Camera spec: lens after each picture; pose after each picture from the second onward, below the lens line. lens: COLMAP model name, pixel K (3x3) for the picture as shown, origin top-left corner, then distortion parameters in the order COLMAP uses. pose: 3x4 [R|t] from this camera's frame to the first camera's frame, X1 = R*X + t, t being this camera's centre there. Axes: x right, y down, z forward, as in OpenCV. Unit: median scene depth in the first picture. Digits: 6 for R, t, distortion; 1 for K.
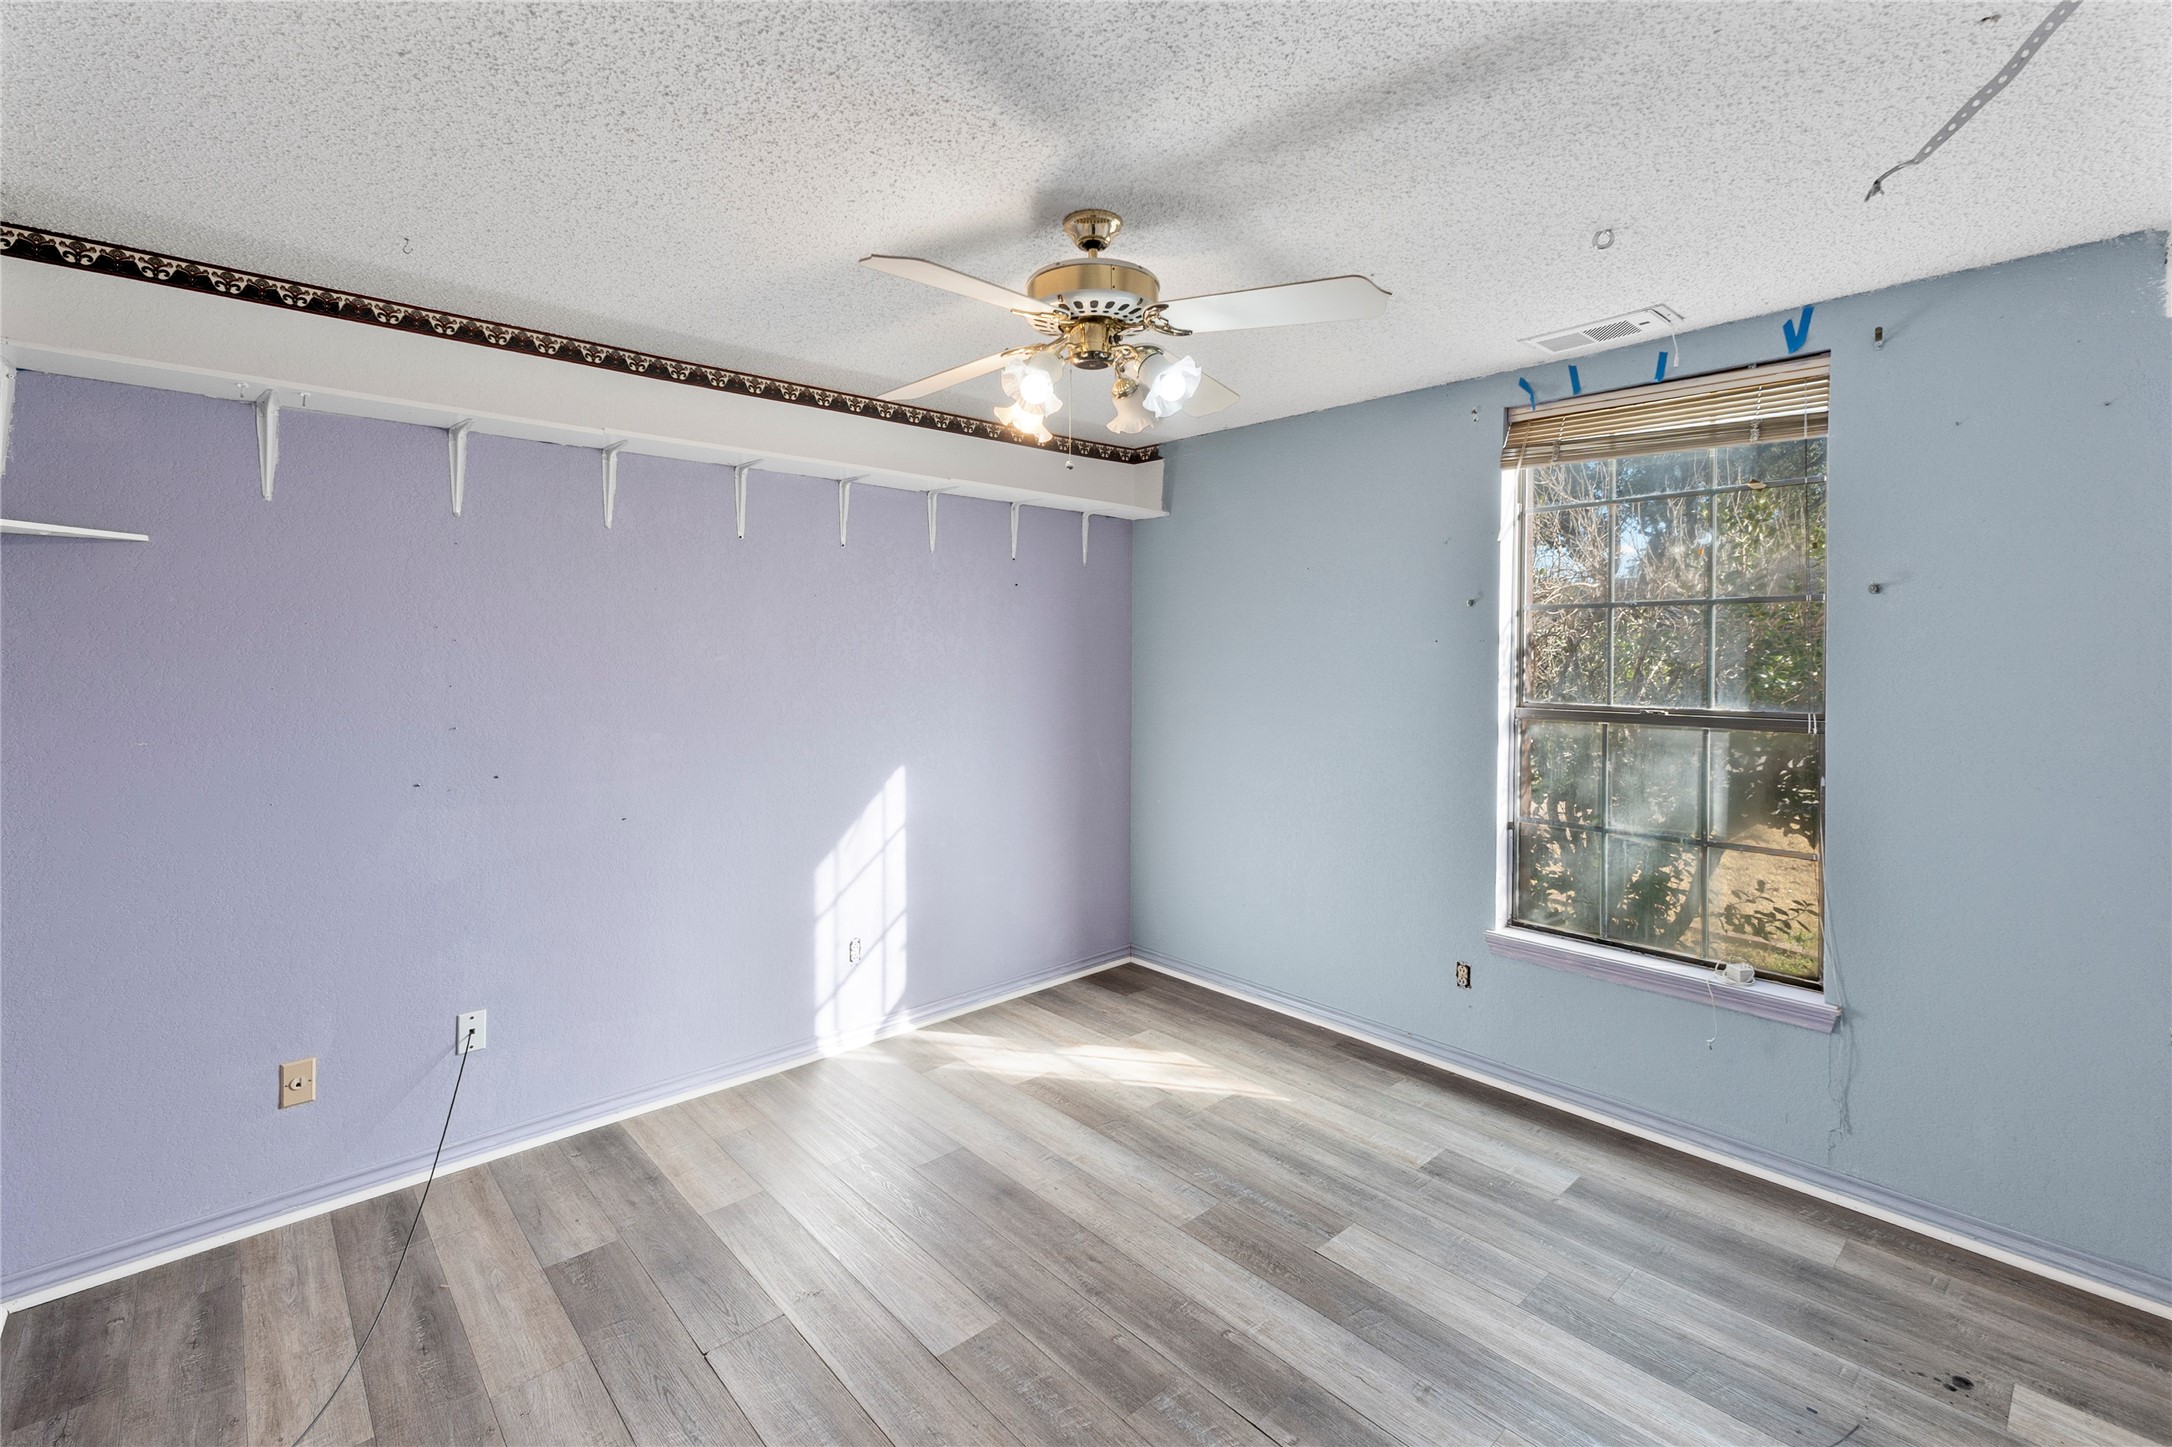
lens RADIAL K [[963.7, 0, 1096.2], [0, 963.7, 657.5], [0, 0, 1]] dist [-0.003936, 0.000584]
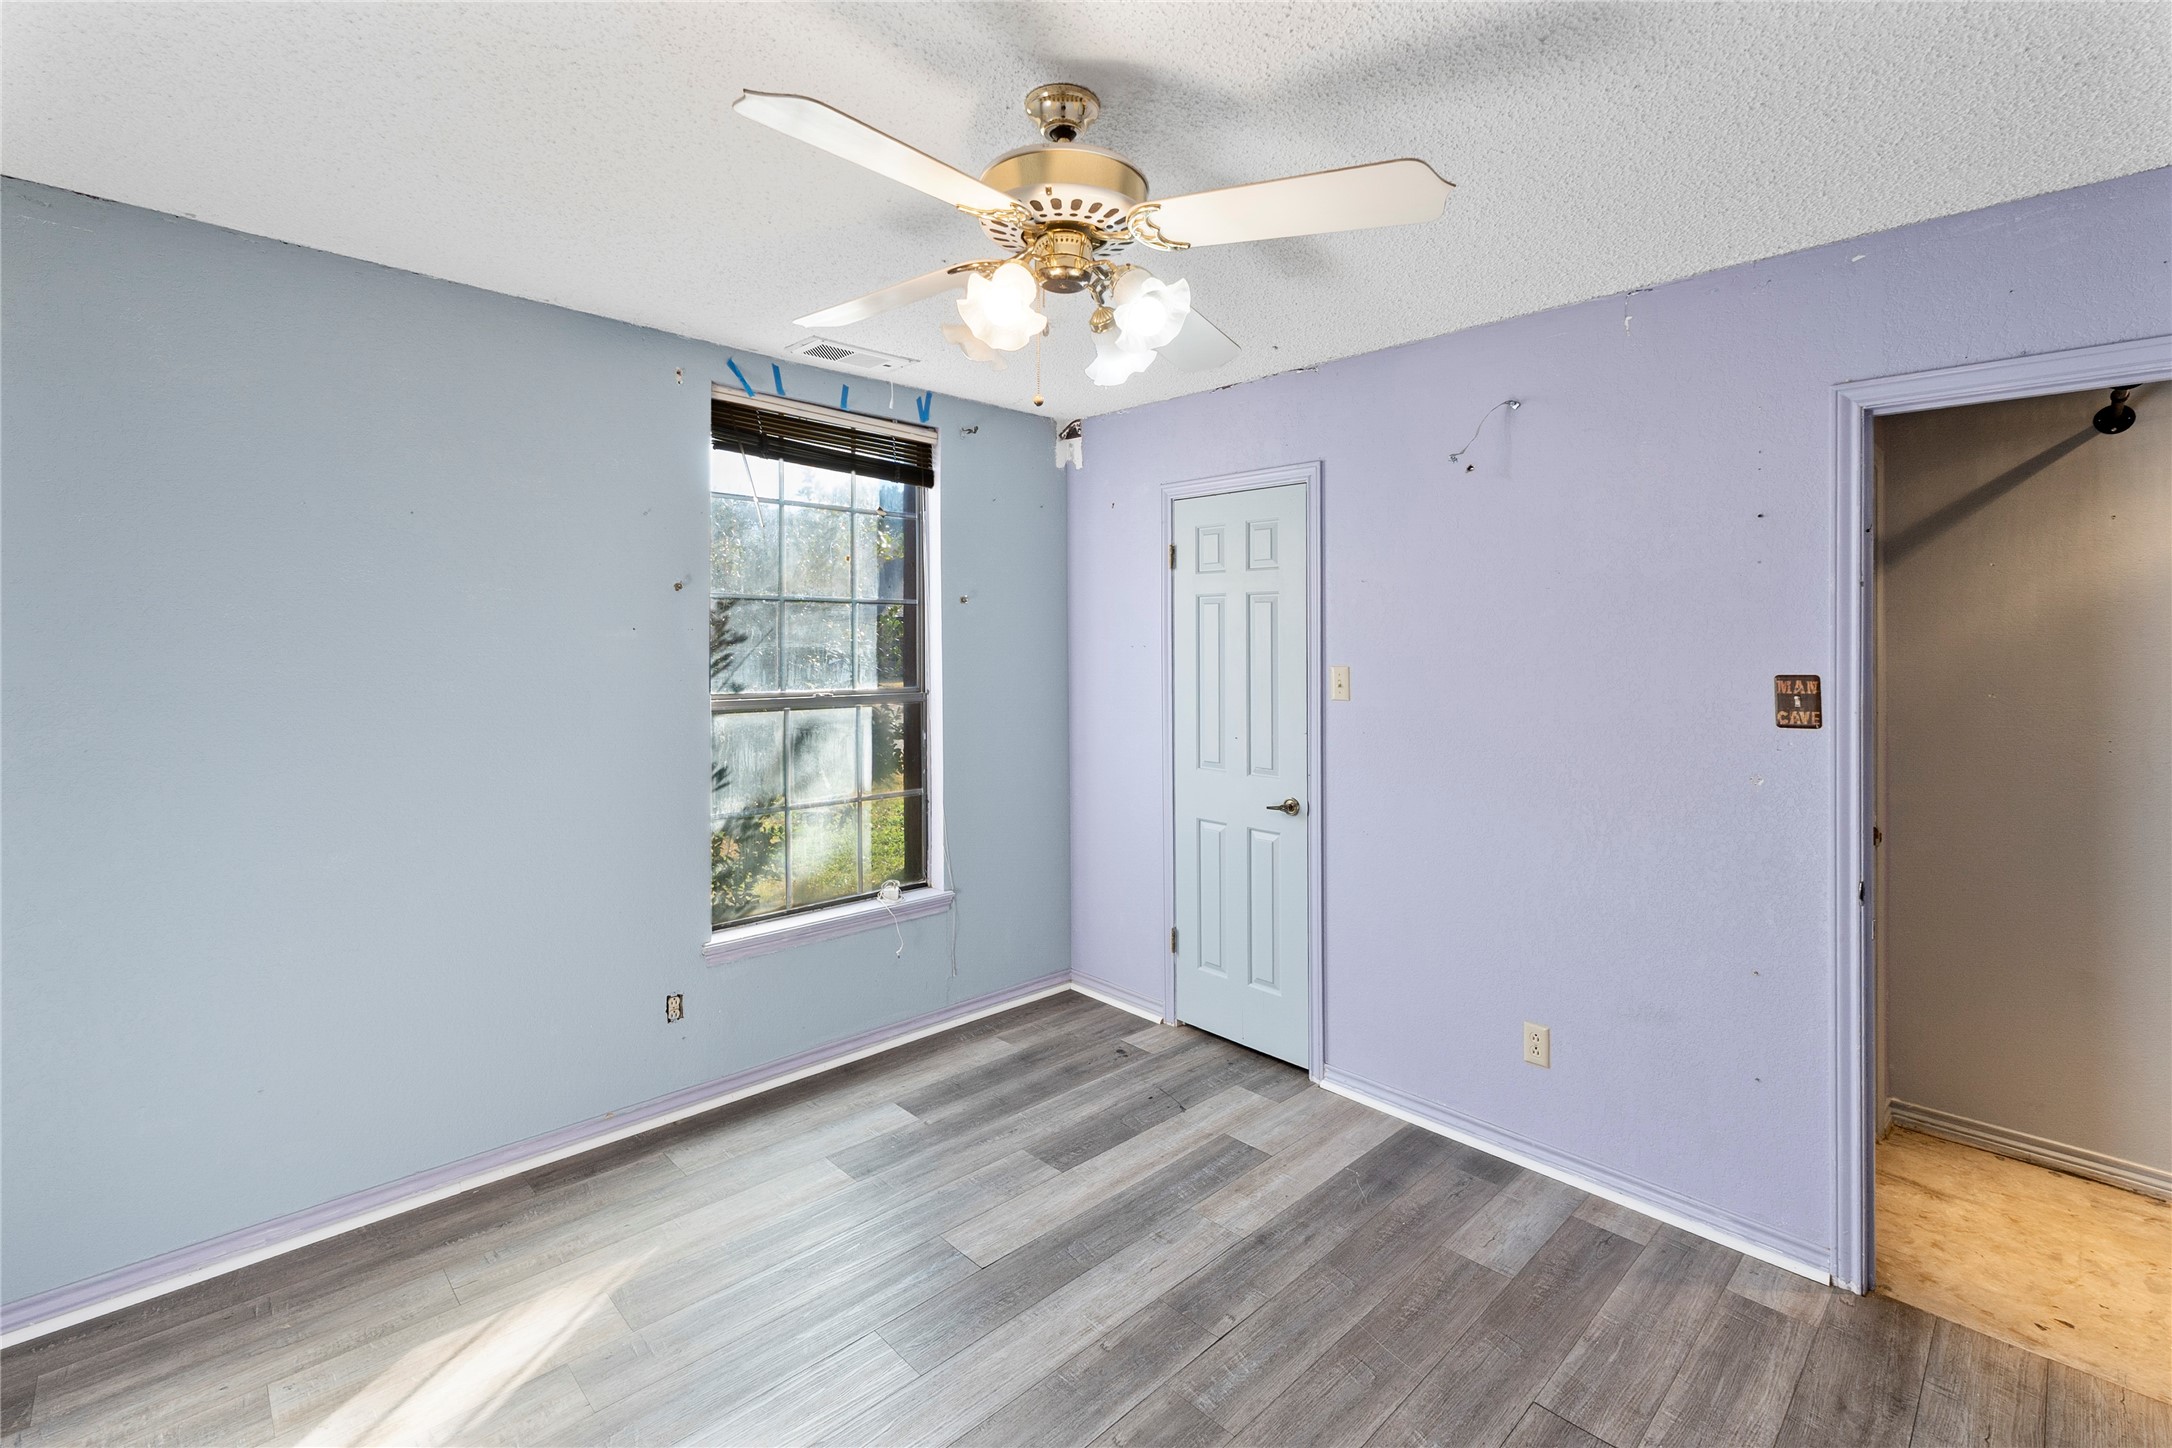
lens RADIAL K [[963.7, 0, 1090.4], [0, 963.7, 647.3], [0, 0, 1]] dist [-0.003936, 0.000584]
pose [[-0.039202, -0.007963, 0.999200, -0.715412], [-0.000408, 0.999968, 0.007953, -0.011672], [-0.999231, -0.000096, -0.039204, 0.907019]]
